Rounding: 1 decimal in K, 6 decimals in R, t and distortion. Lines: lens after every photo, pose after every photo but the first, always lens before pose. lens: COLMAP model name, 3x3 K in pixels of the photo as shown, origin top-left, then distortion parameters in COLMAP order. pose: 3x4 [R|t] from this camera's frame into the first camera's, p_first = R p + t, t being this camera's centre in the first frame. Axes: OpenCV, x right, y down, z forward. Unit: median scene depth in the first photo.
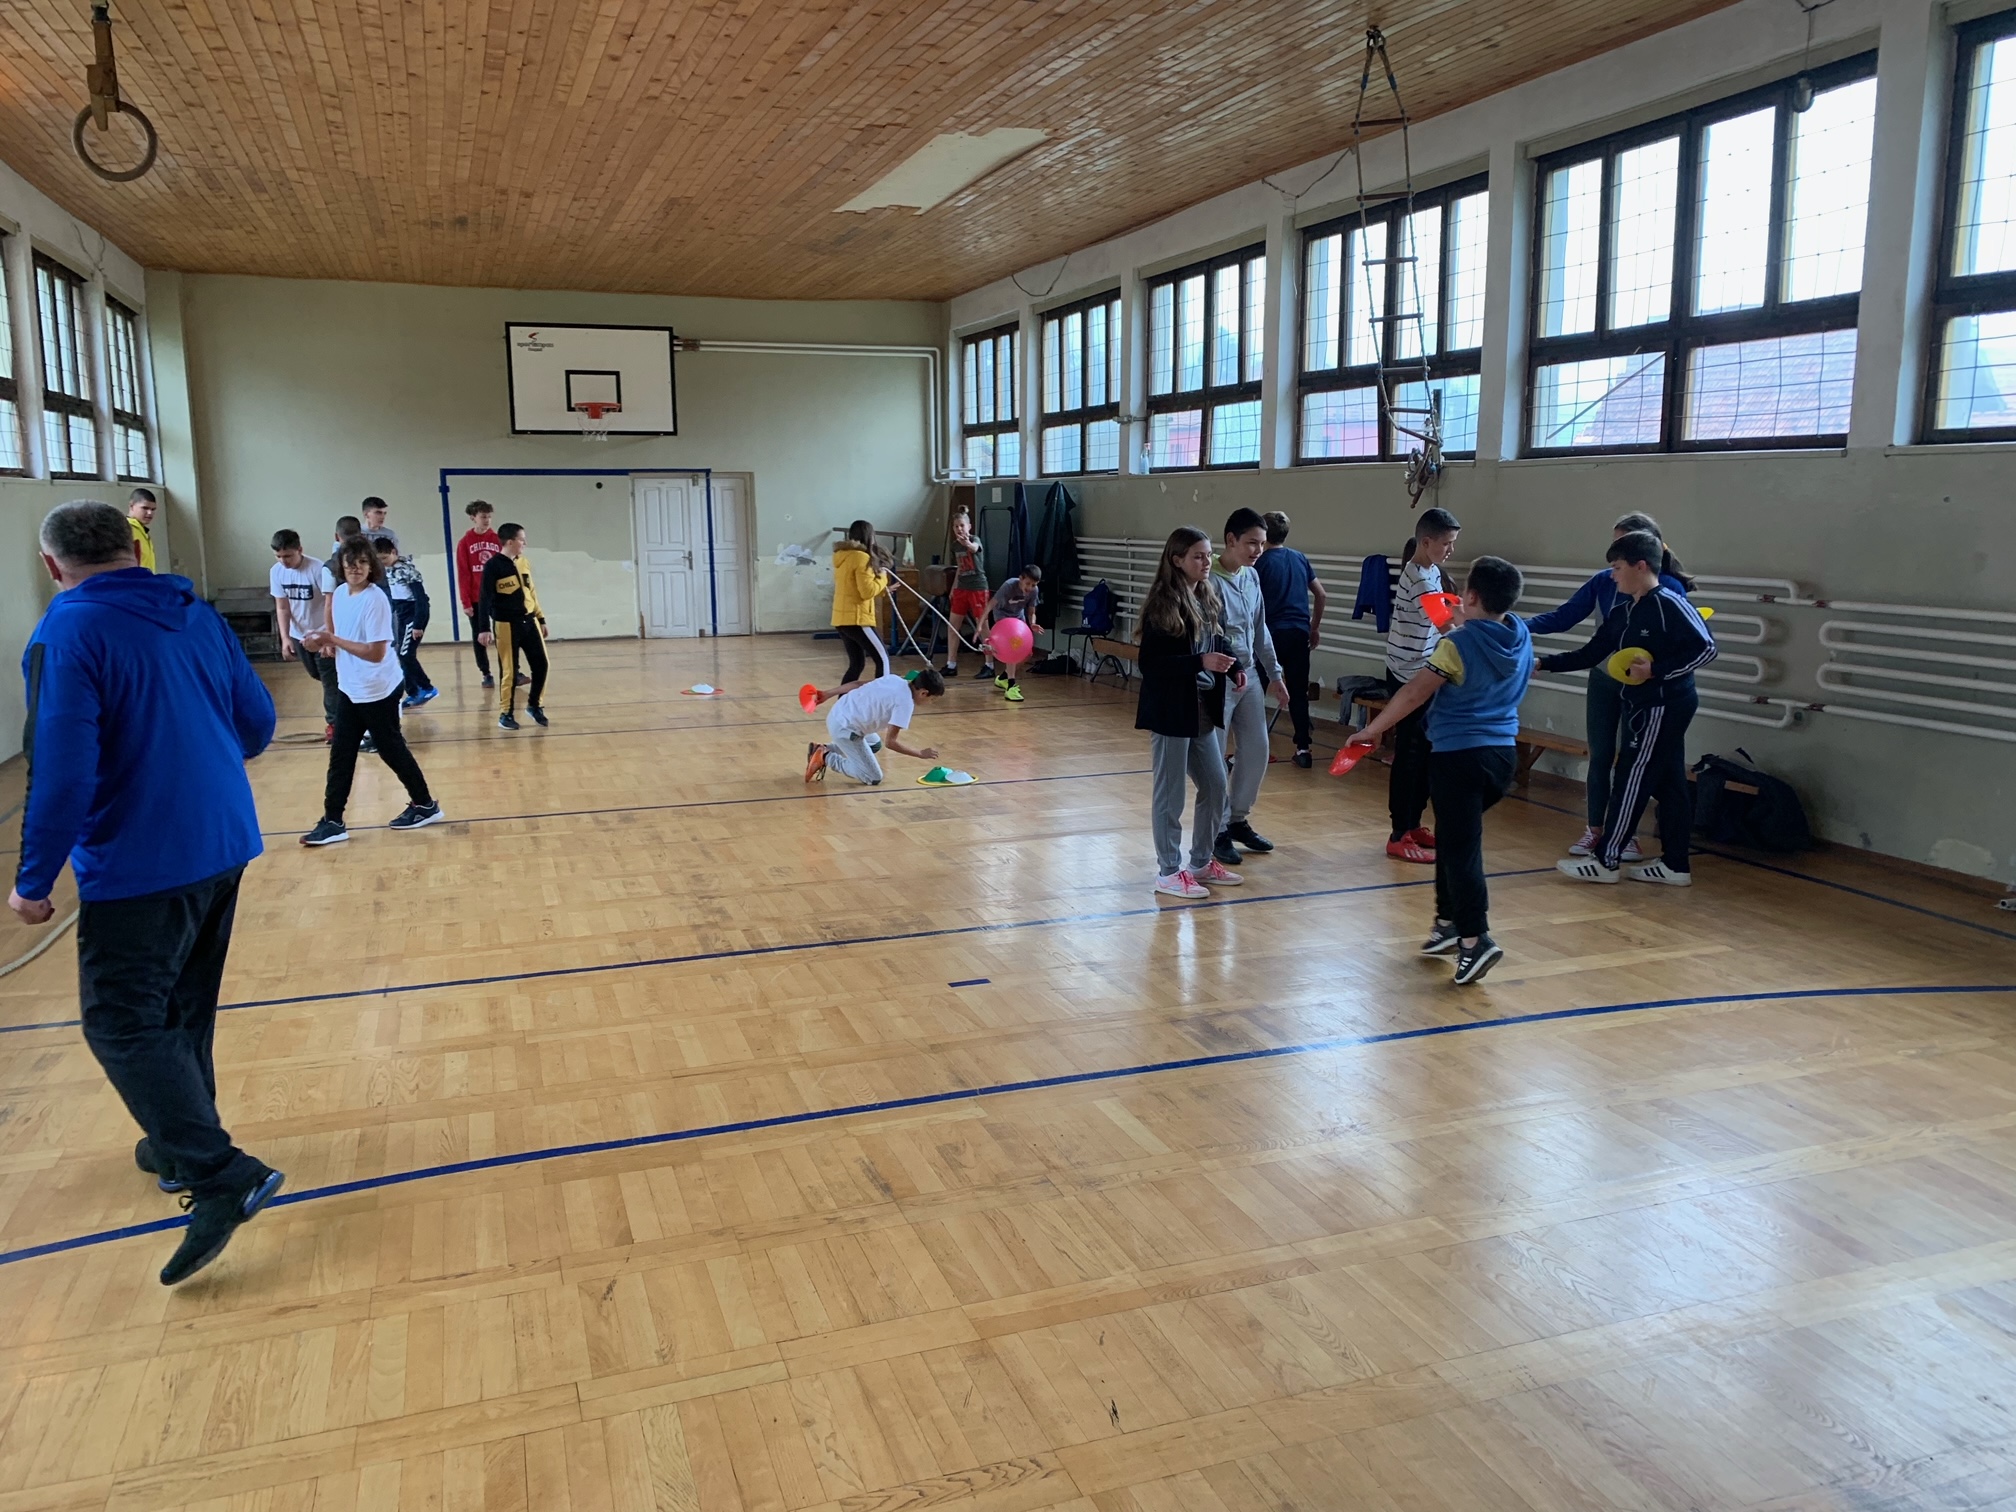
lens RADIAL K [[1527.8, 0, 1022.1], [0, 1527.8, 747.5], [0, 0, 1]] dist [0.025722, -0.023670]
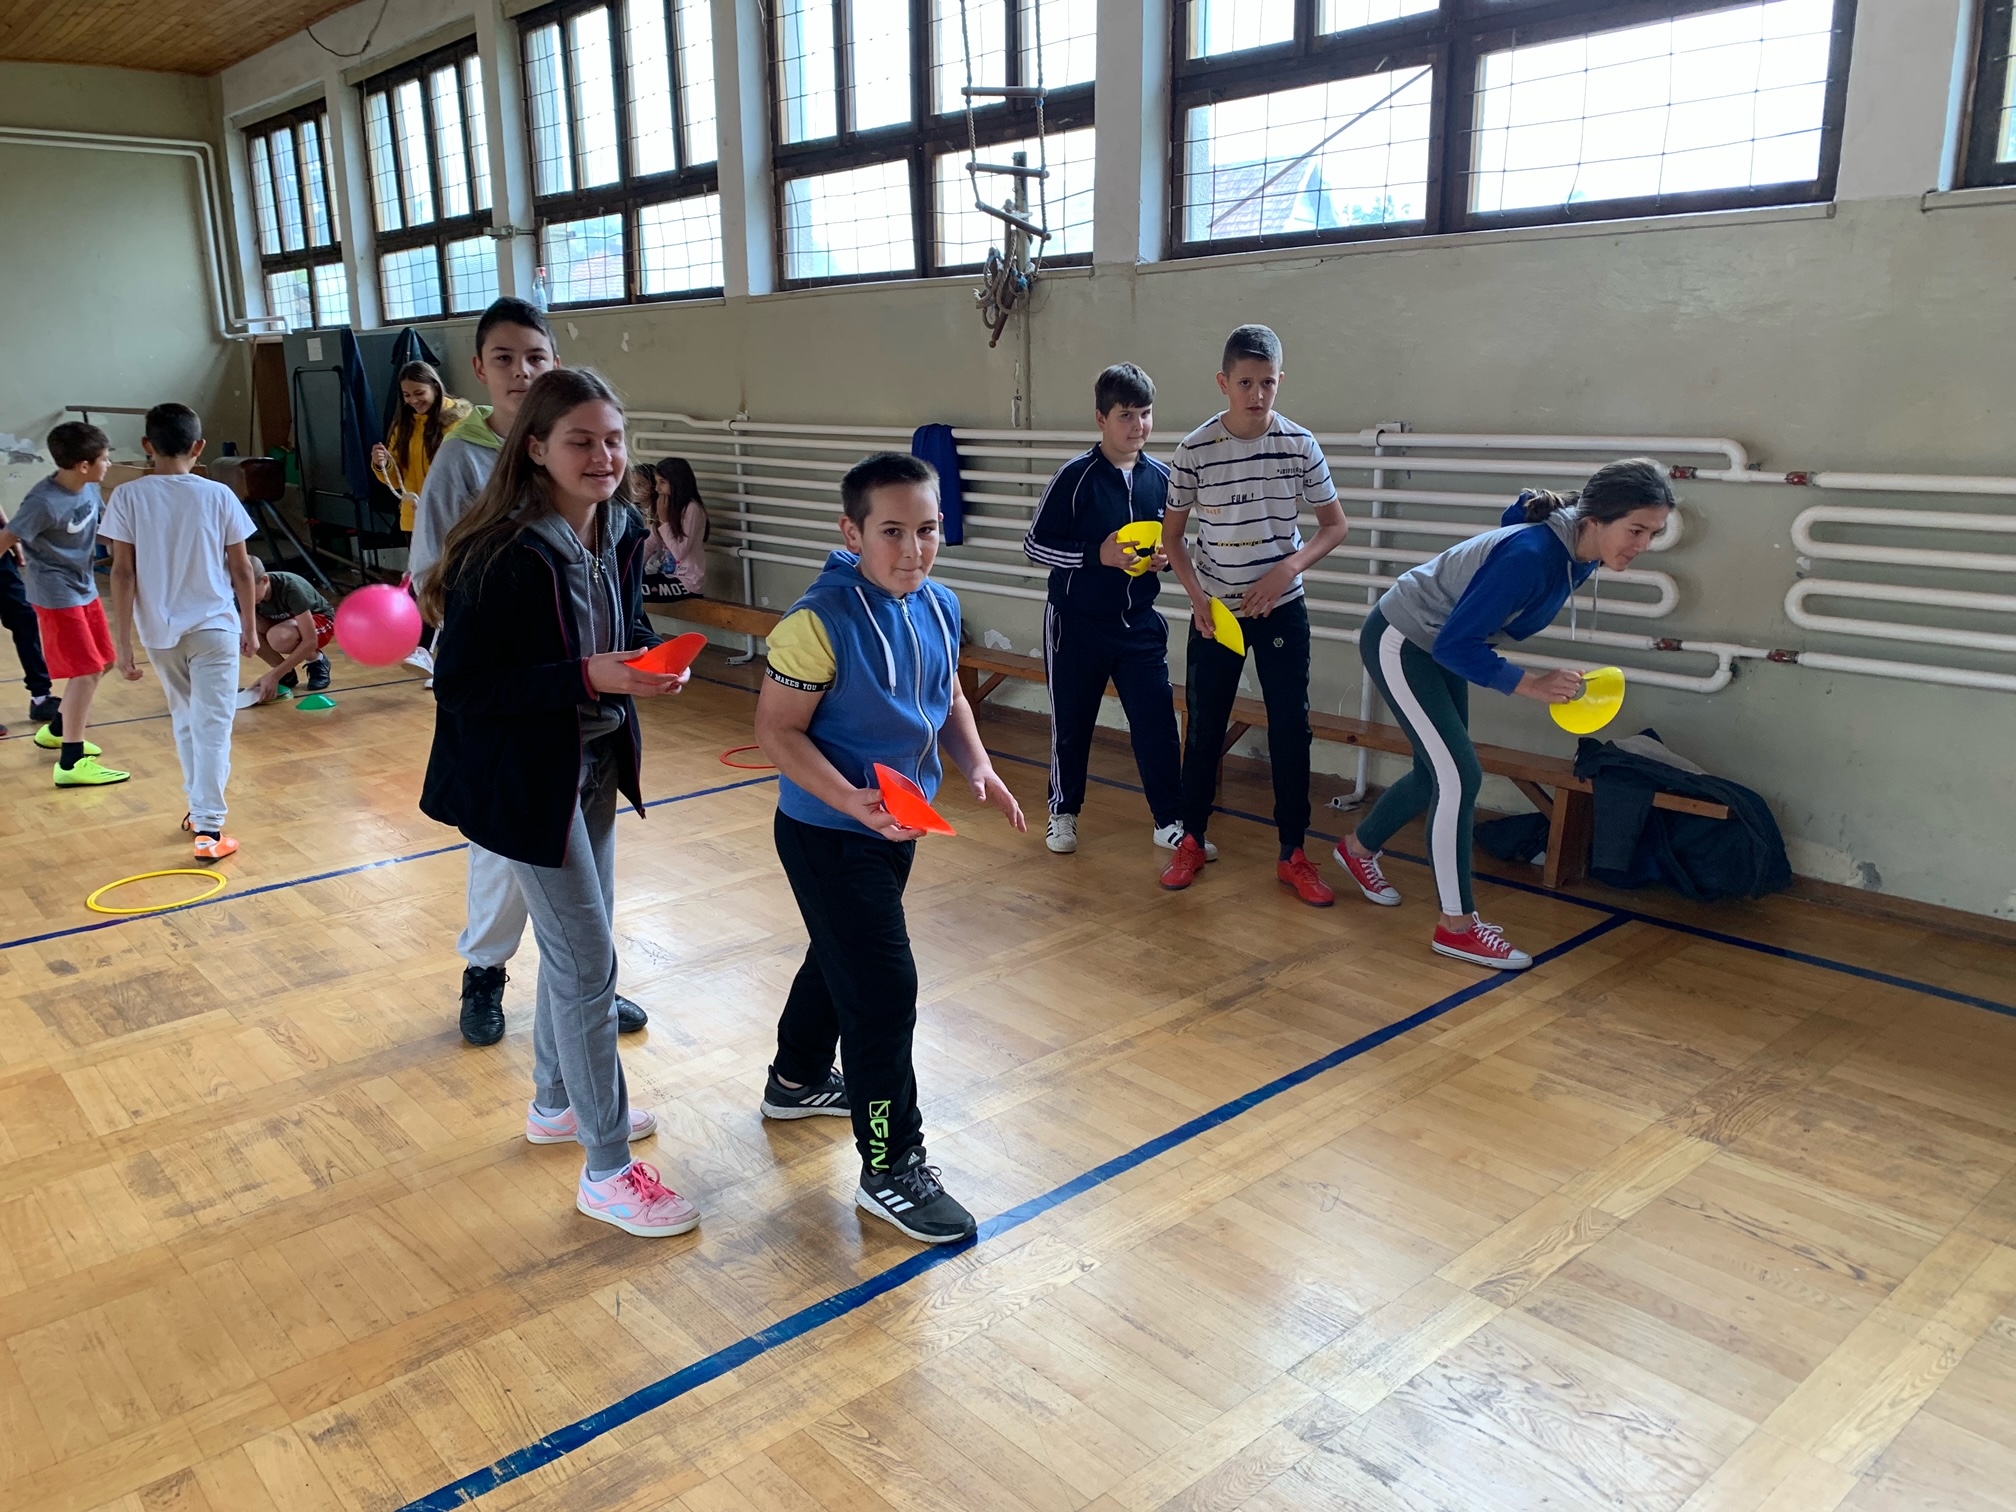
lens RADIAL K [[1527.8, 0, 993.4], [0, 1527.8, 747.6], [0, 0, 1]] dist [0.025722, -0.023670]
pose [[0.933313, -0.095706, 0.346074, 0.018412], [0.069610, 0.993765, 0.087094, -0.044521], [-0.352252, -0.057196, 0.934156, 0.386507]]
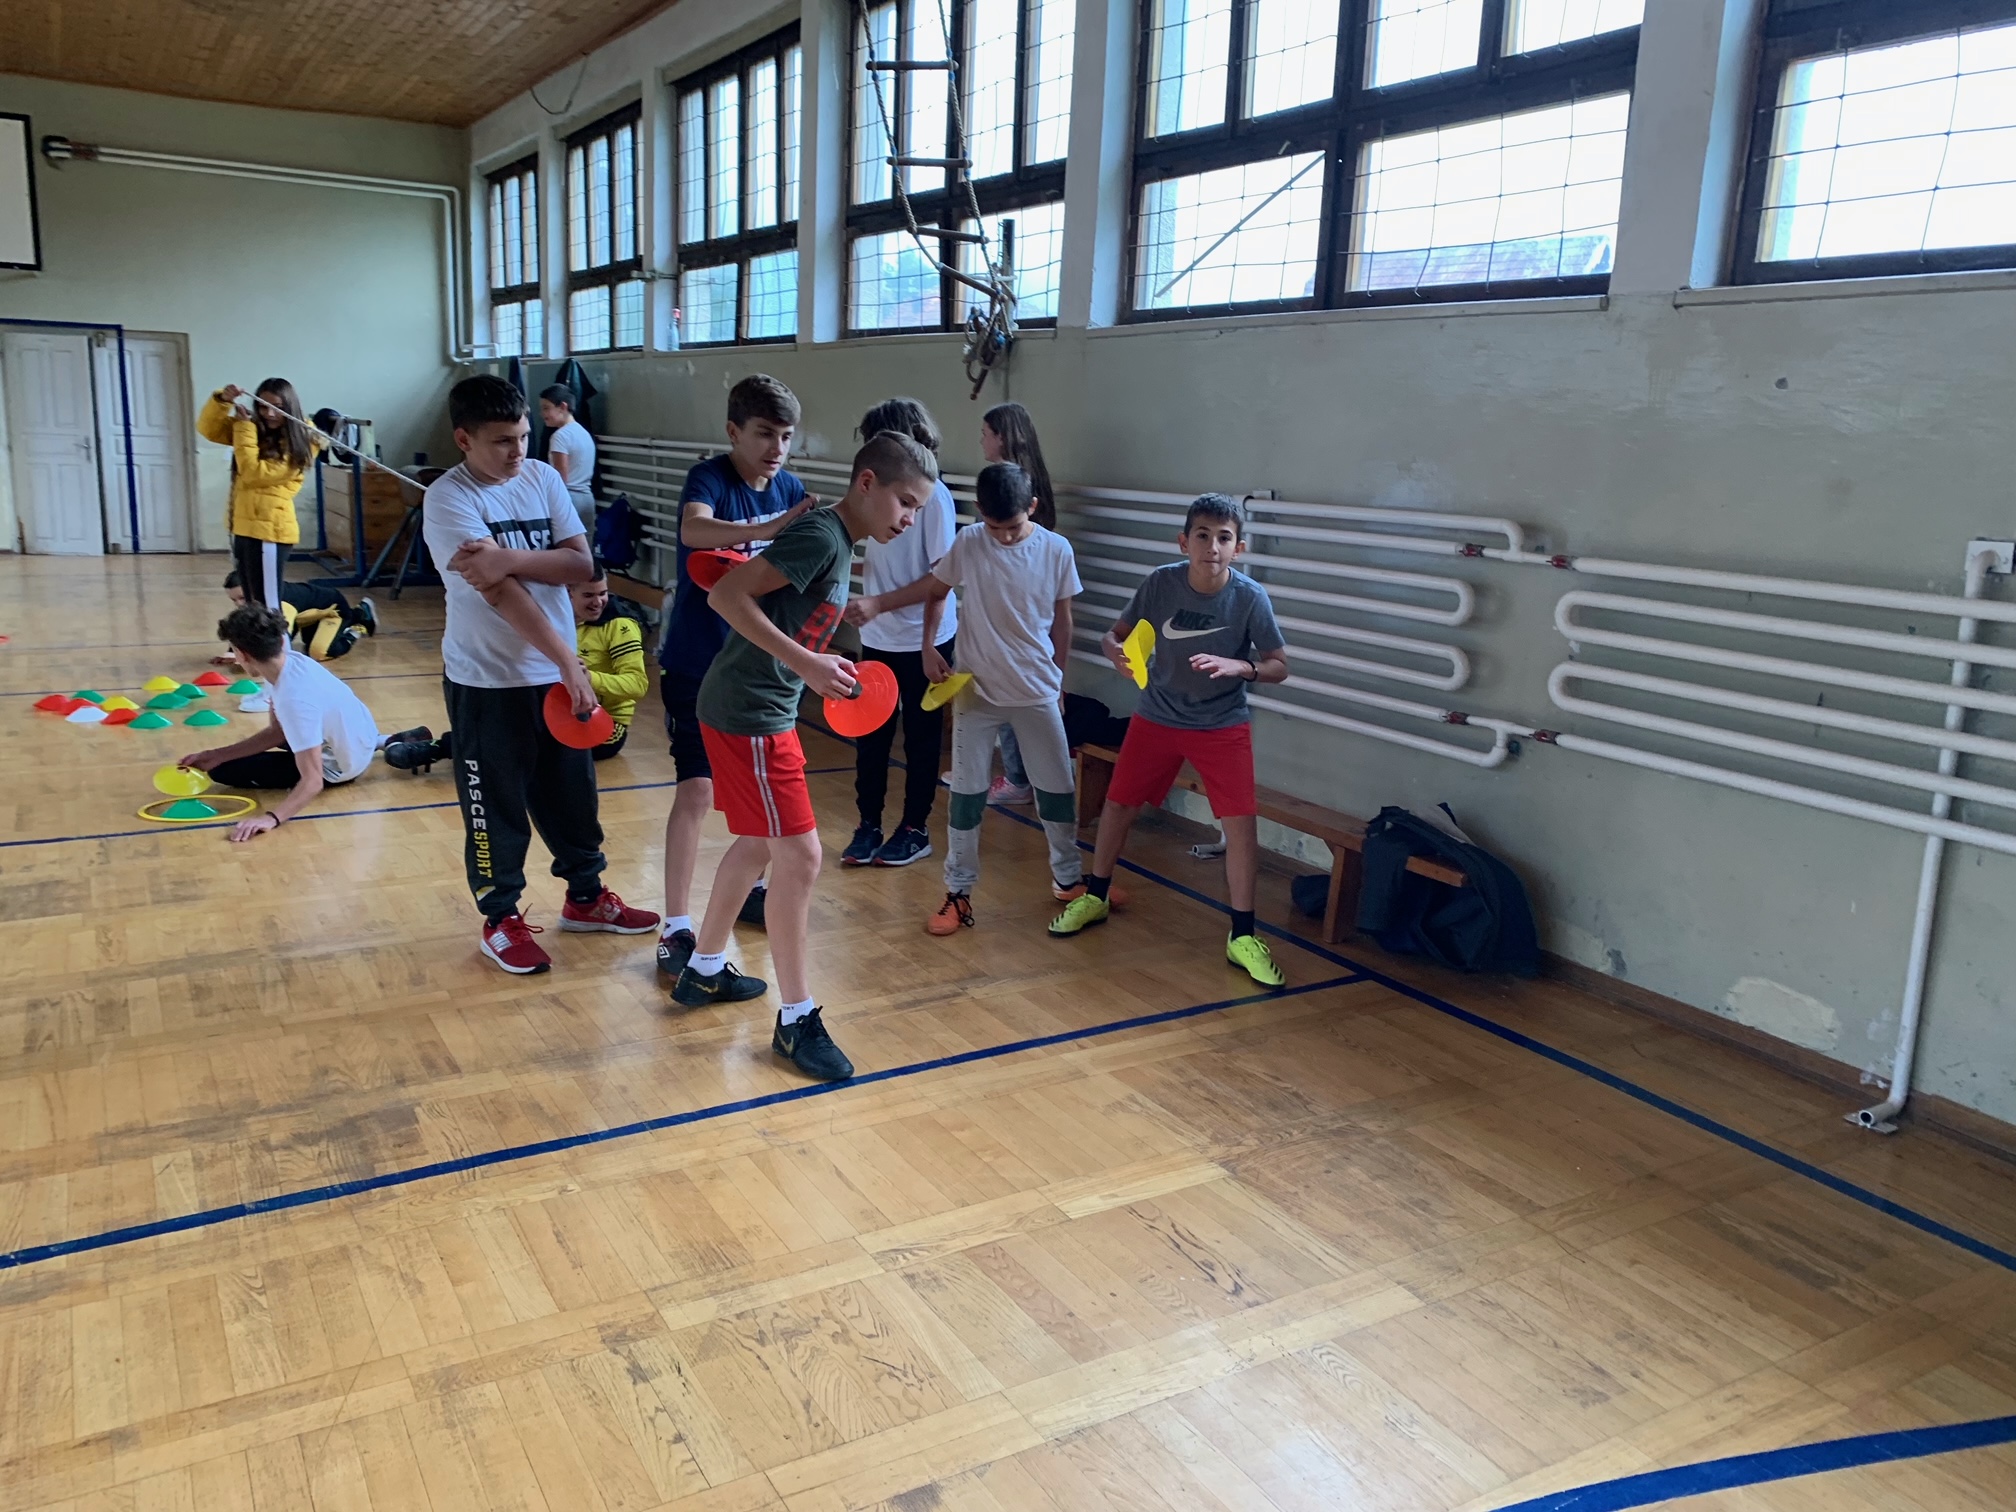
lens RADIAL K [[1527.8, 0, 1031.2], [0, 1527.8, 744.3], [0, 0, 1]] dist [0.025722, -0.023670]
pose [[0.979397, 0.003265, 0.201916, 0.140455], [-0.012340, 0.998968, 0.043702, -0.032509], [-0.201565, -0.045293, 0.978427, 0.319529]]
